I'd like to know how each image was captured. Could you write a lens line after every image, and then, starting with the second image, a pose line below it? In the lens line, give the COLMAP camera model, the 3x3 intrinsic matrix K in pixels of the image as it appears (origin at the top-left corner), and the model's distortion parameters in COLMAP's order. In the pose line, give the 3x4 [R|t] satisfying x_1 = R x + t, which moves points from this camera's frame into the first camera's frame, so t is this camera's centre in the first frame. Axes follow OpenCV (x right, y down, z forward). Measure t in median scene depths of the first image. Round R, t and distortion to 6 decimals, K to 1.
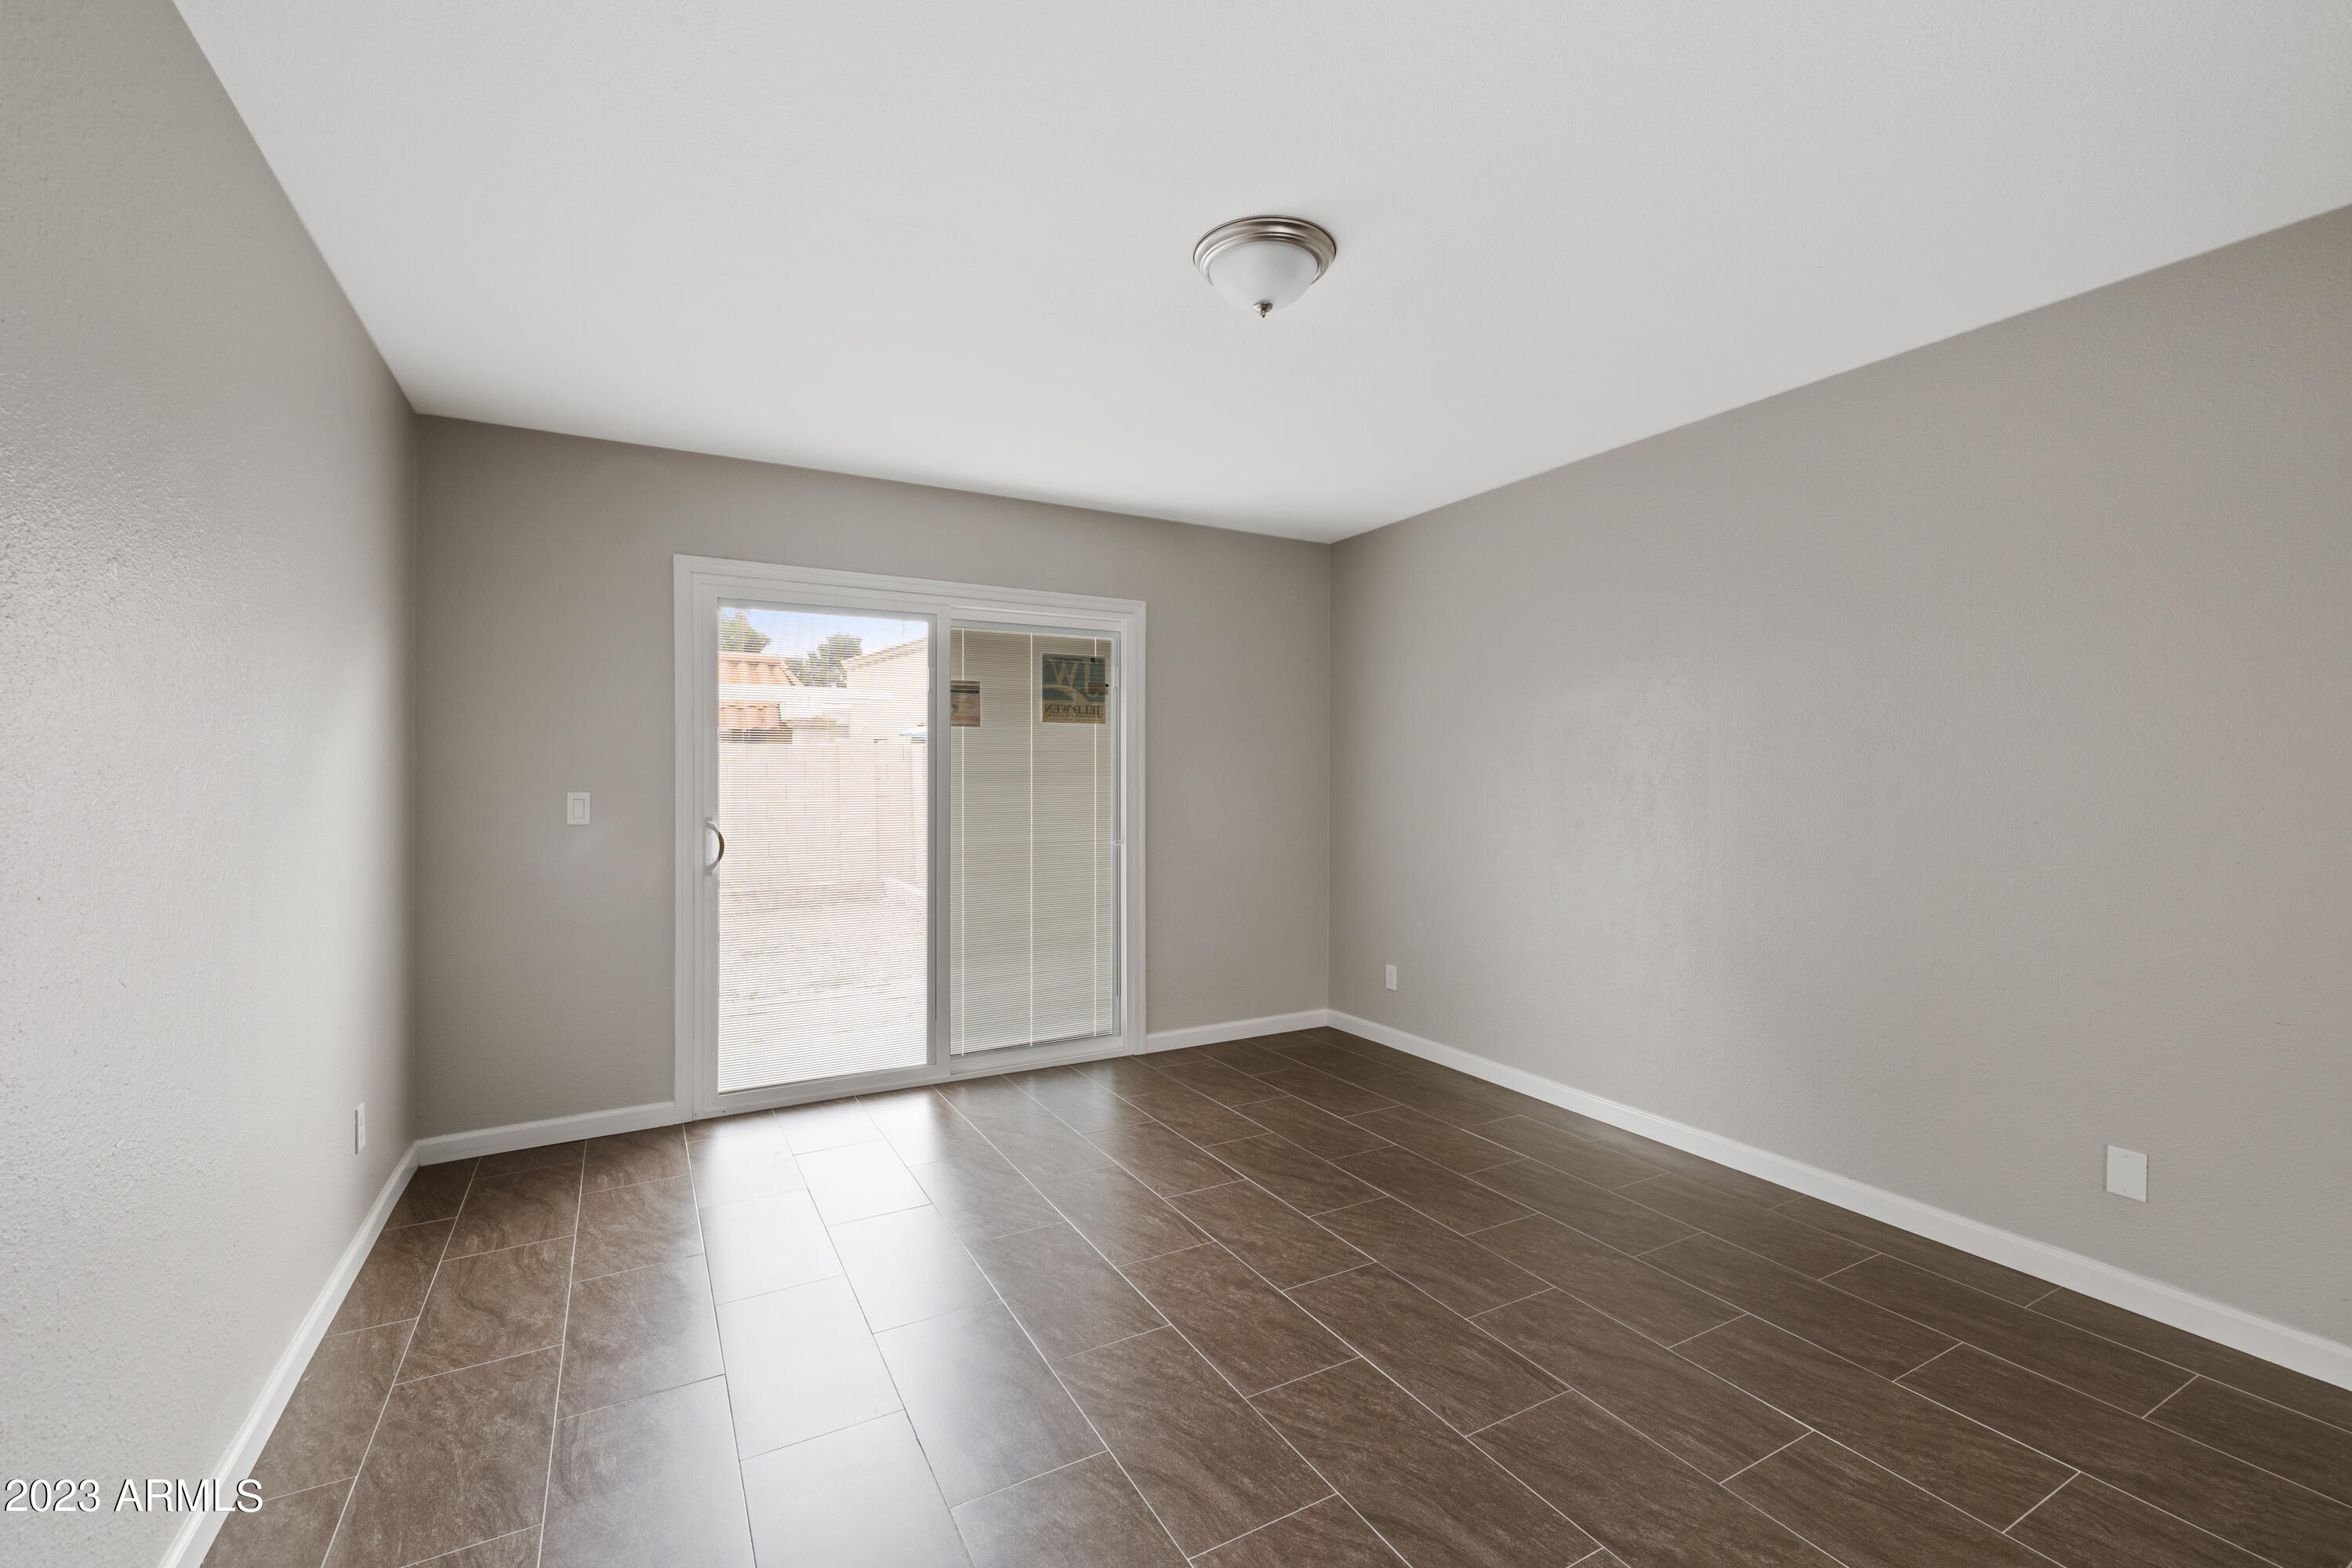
lens RADIAL K [[982.9, 0, 1165.8], [0, 982.9, 761.9], [0, 0, 1]] dist [0.001161, -0.000245]
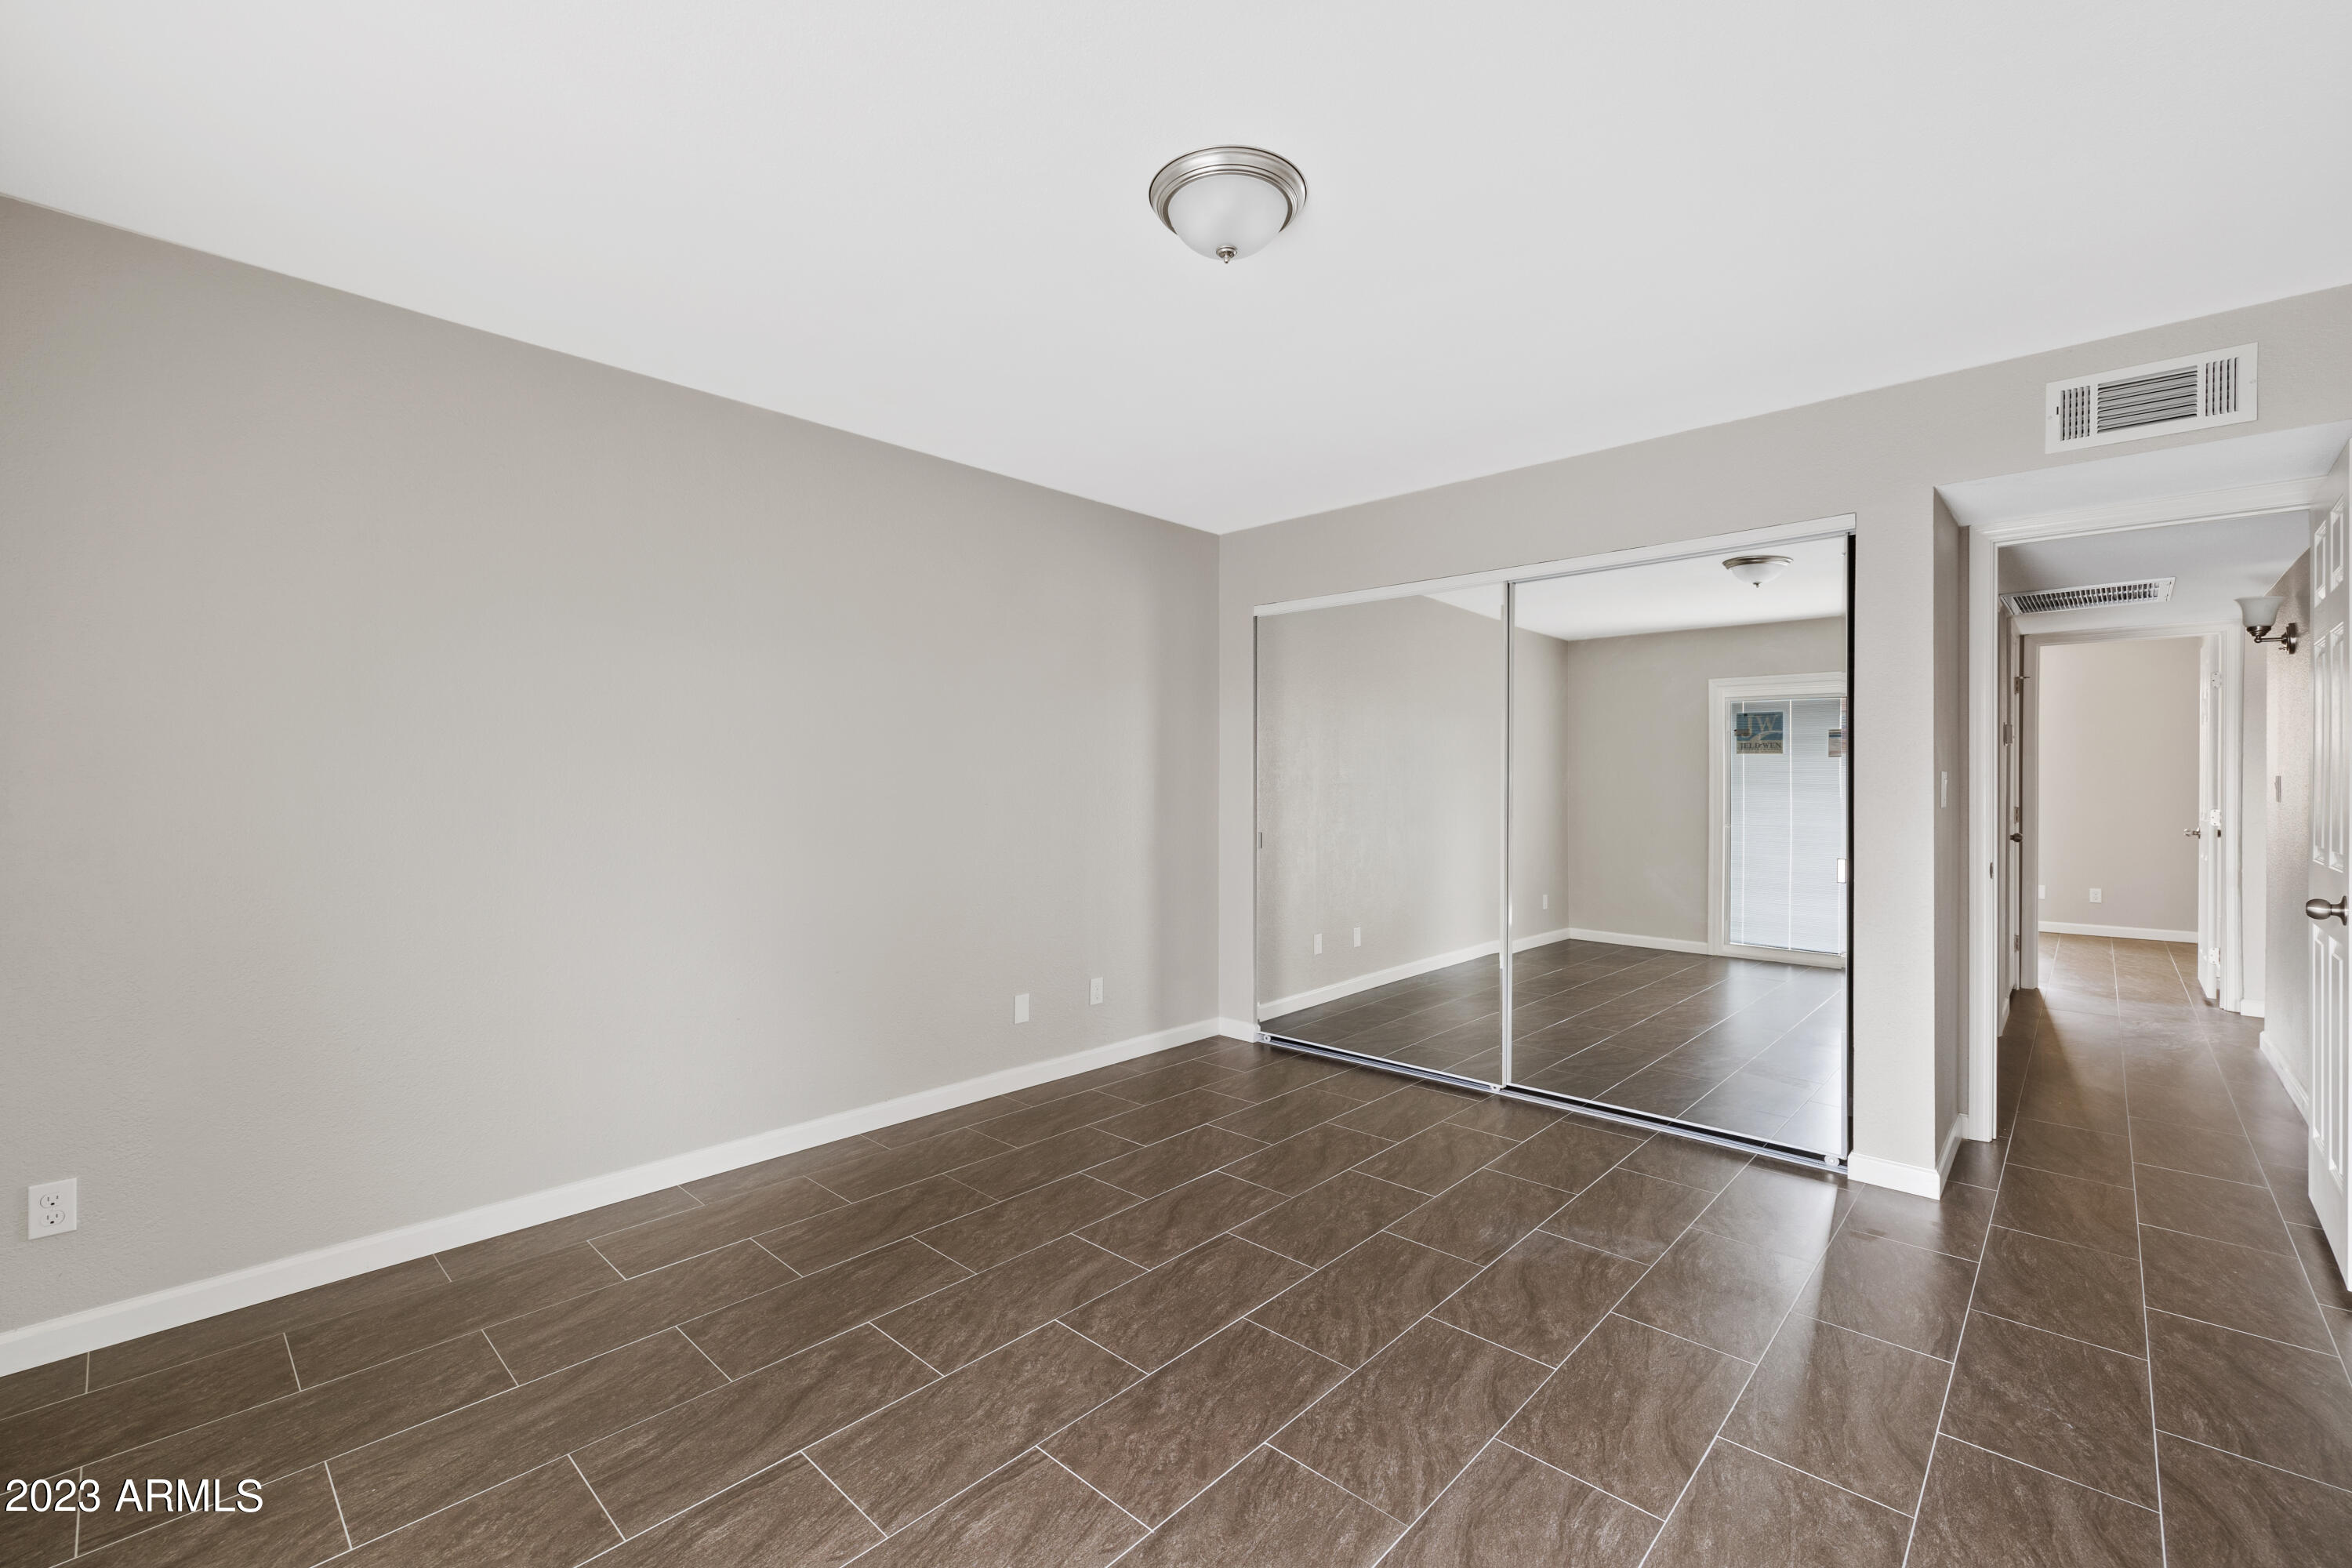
lens RADIAL K [[982.9, 0, 1160.4], [0, 982.9, 802.8], [0, 0, 1]] dist [0.001161, -0.000245]
pose [[-0.307534, -0.024661, 0.951218, -0.661813], [-0.023165, 0.999562, 0.018425, 0.019165], [-0.951255, -0.016368, -0.307970, 1.204033]]
